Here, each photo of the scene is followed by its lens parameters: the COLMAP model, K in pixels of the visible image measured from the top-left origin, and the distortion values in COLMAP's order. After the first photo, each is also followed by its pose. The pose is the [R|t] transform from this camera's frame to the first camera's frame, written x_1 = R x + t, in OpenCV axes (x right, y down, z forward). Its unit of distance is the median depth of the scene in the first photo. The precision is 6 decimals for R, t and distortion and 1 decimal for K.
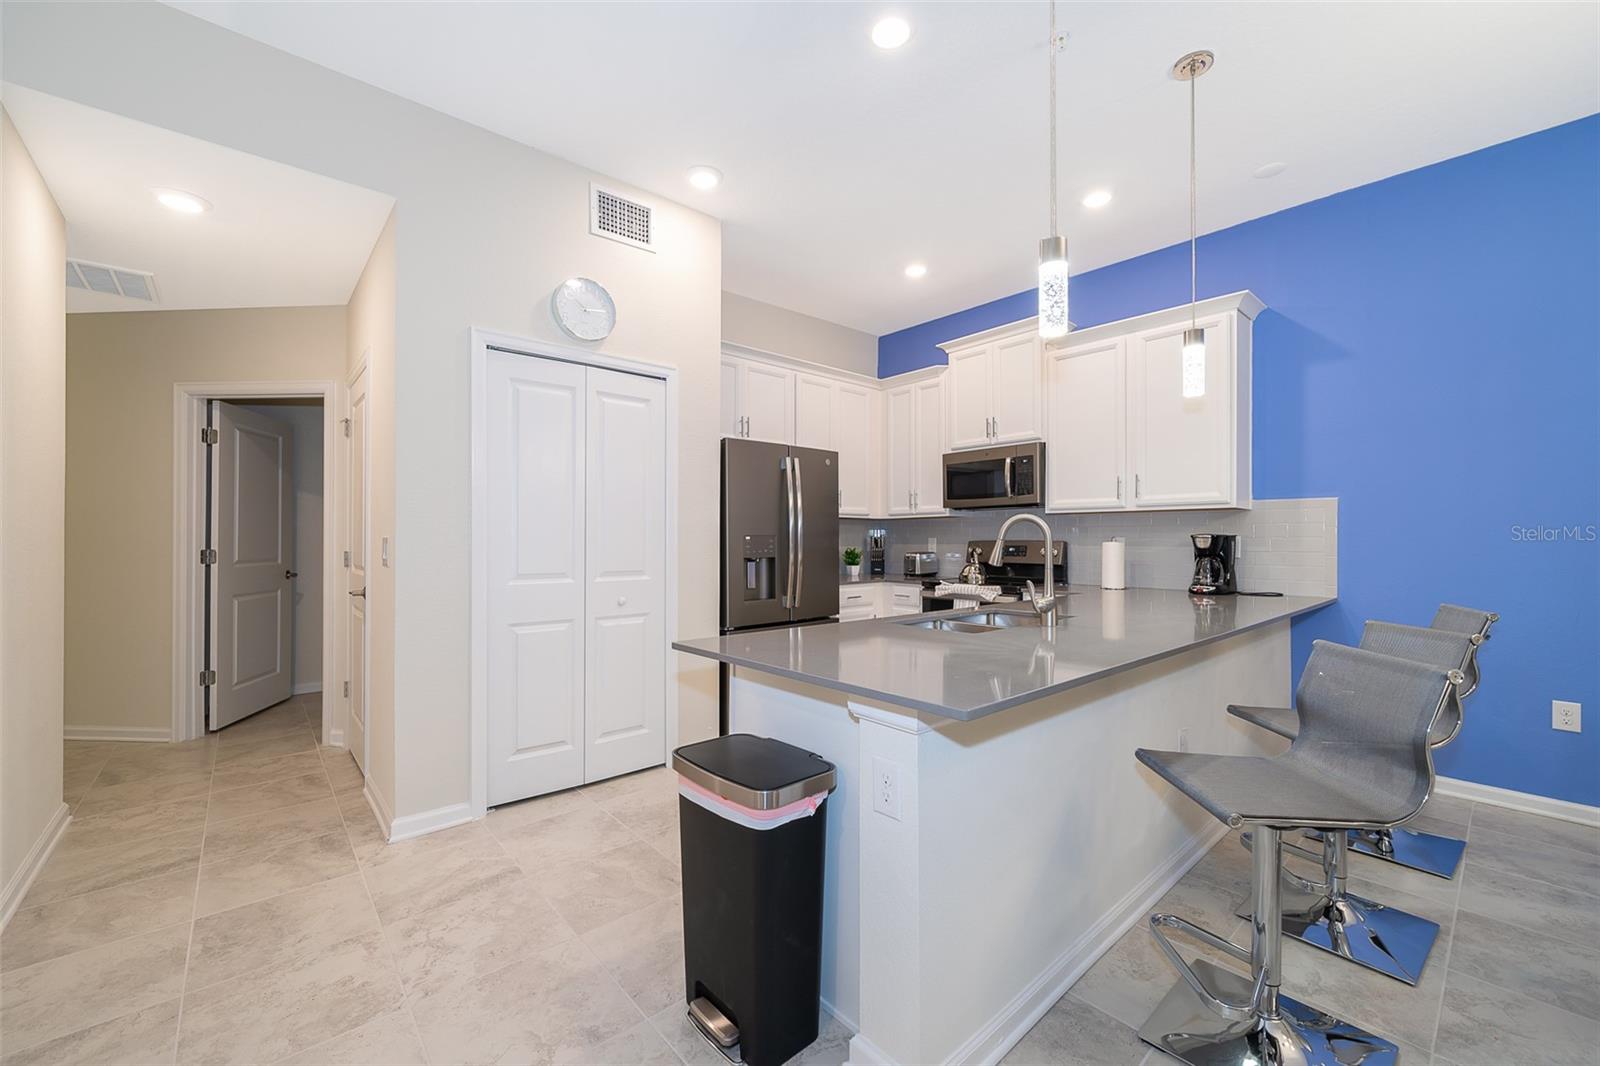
lens RADIAL K [[625.3, 0, 800.0], [0, 625.3, 533.0], [0, 0, 1]] dist [-0.000636, -0.000097]
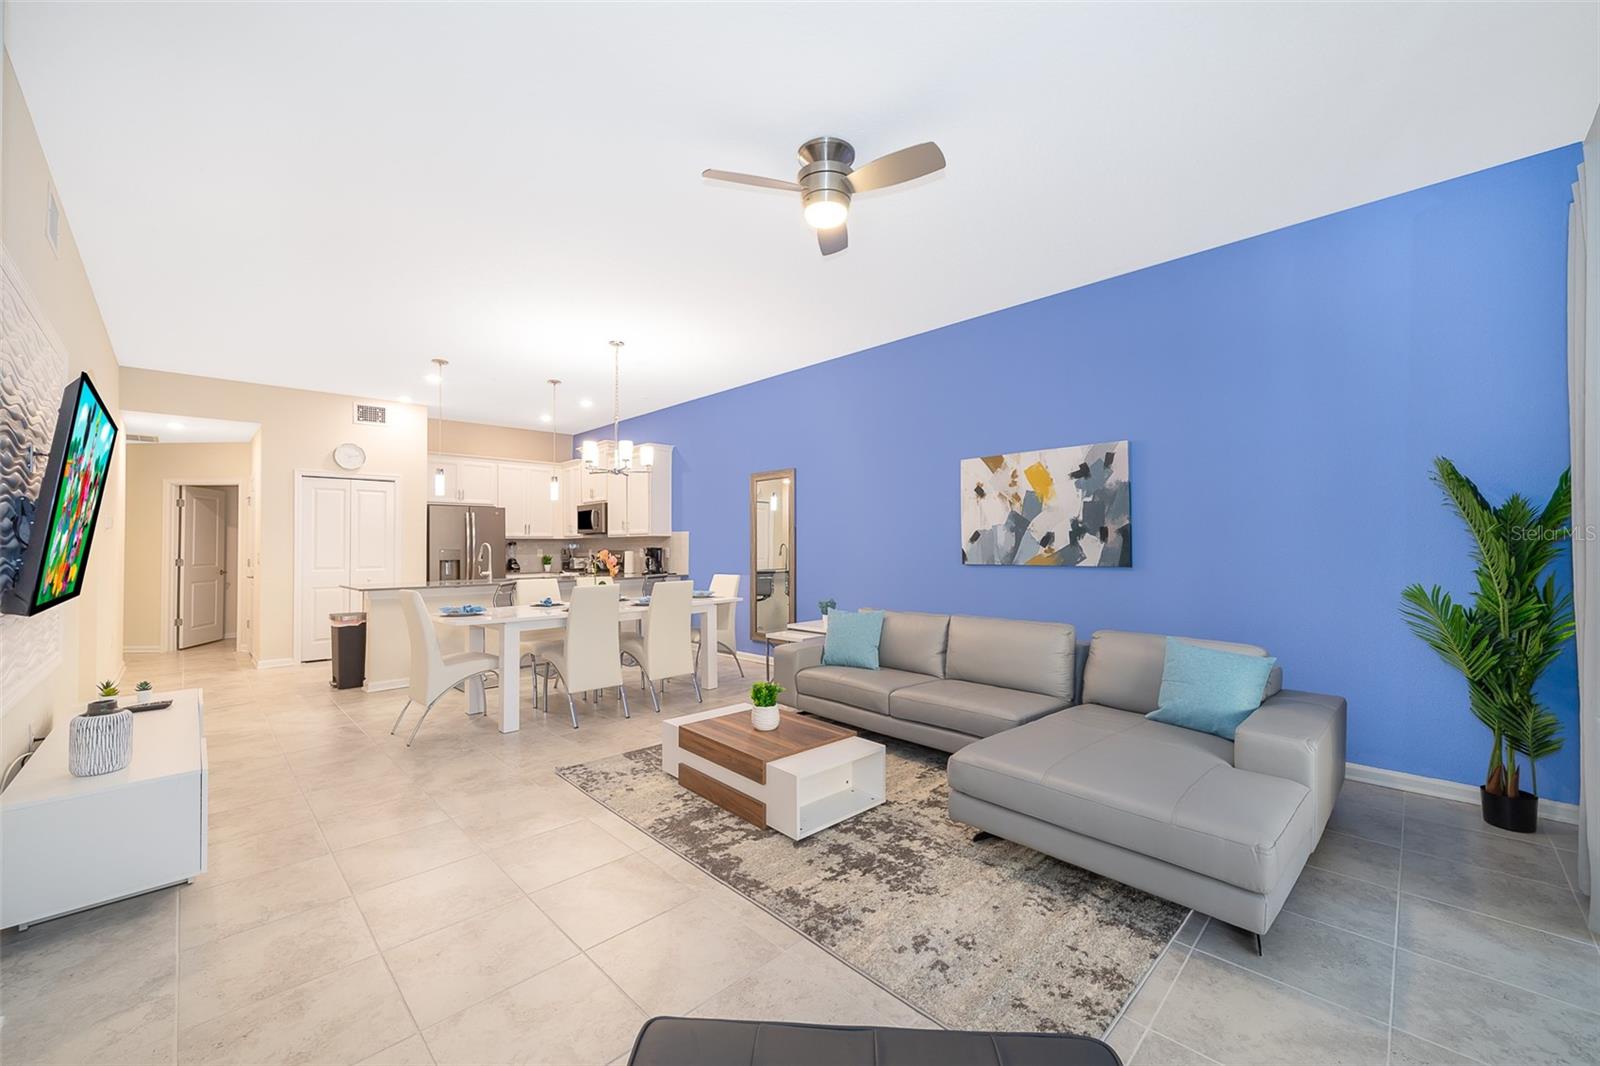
lens RADIAL K [[644.9, 0, 820.3], [0, 644.9, 527.0], [0, 0, 1]] dist [0.000209, -0.000037]
pose [[0.998923, -0.006939, 0.045880, 1.049140], [0.007911, 0.999748, -0.021025, -0.016919], [-0.045722, 0.021365, 0.998726, -1.203891]]
